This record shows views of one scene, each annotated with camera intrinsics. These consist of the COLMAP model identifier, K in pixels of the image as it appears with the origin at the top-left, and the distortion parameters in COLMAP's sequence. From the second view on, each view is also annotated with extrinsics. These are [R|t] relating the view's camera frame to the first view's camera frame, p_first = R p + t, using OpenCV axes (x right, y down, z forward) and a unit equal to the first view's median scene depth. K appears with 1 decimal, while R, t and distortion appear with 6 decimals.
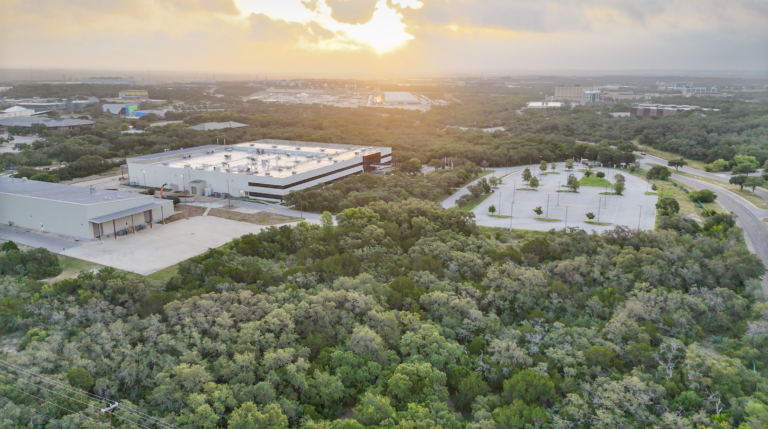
lens RADIAL K [[582.2, 0, 384.0], [0, 582.2, 214.5], [0, 0, 1]] dist [0.085749, -0.115894]
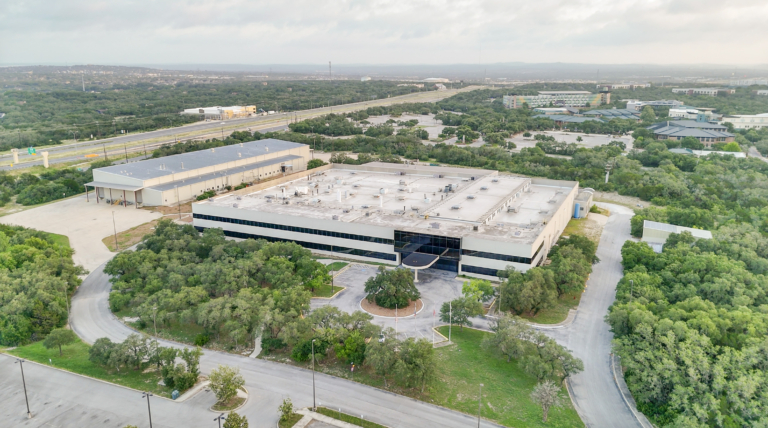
lens RADIAL K [[586.2, 0, 384.0], [0, 586.2, 214.0], [0, 0, 1]] dist [0.046935, -0.005127]
pose [[0.011512, 0.242950, -0.969970, 0.213985], [-0.245958, 0.940920, 0.232755, -0.107518], [0.969212, 0.235893, 0.070588, 0.447563]]
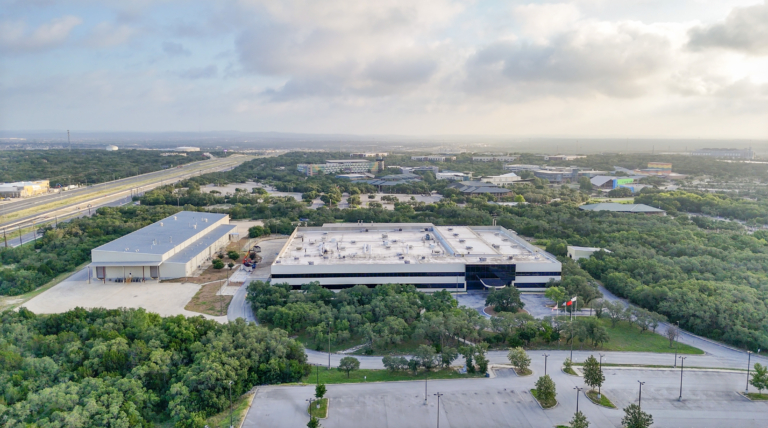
lens RADIAL K [[586.2, 0, 384.0], [0, 586.2, 214.0], [0, 0, 1]] dist [0.046935, -0.005127]
pose [[0.480559, 0.117859, -0.869007, 0.241988], [-0.218182, 0.975838, 0.011694, -0.067961], [0.849388, 0.183982, 0.494662, 0.264005]]
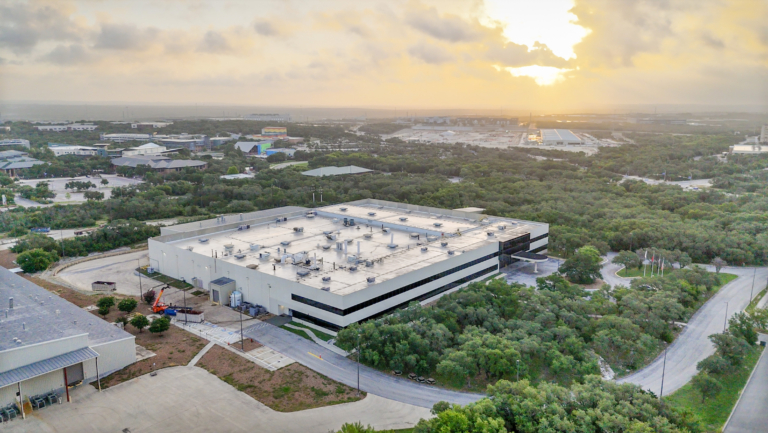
lens RADIAL K [[572.7, 0, 384.0], [0, 572.7, 216.5], [0, 0, 1]] dist [0.103066, -0.132003]
pose [[0.966129, 0.049257, -0.253316, -0.000814], [-0.062710, 0.997003, -0.045308, -0.043339], [0.250325, 0.059659, 0.966322, 0.181616]]
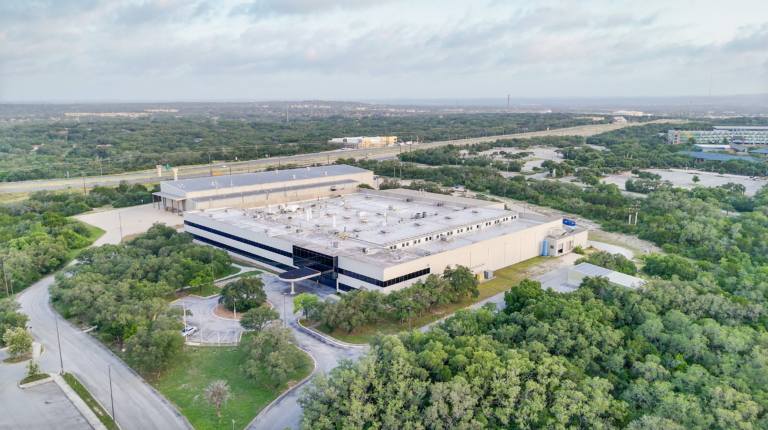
lens RADIAL K [[582.2, 0, 384.0], [0, 582.2, 215.0], [0, 0, 1]] dist [0.085749, -0.115894]
pose [[-0.348524, 0.180461, -0.919763, 0.207093], [-0.228656, 0.935273, 0.270148, -0.139373], [0.908981, 0.304463, -0.284702, 0.578179]]
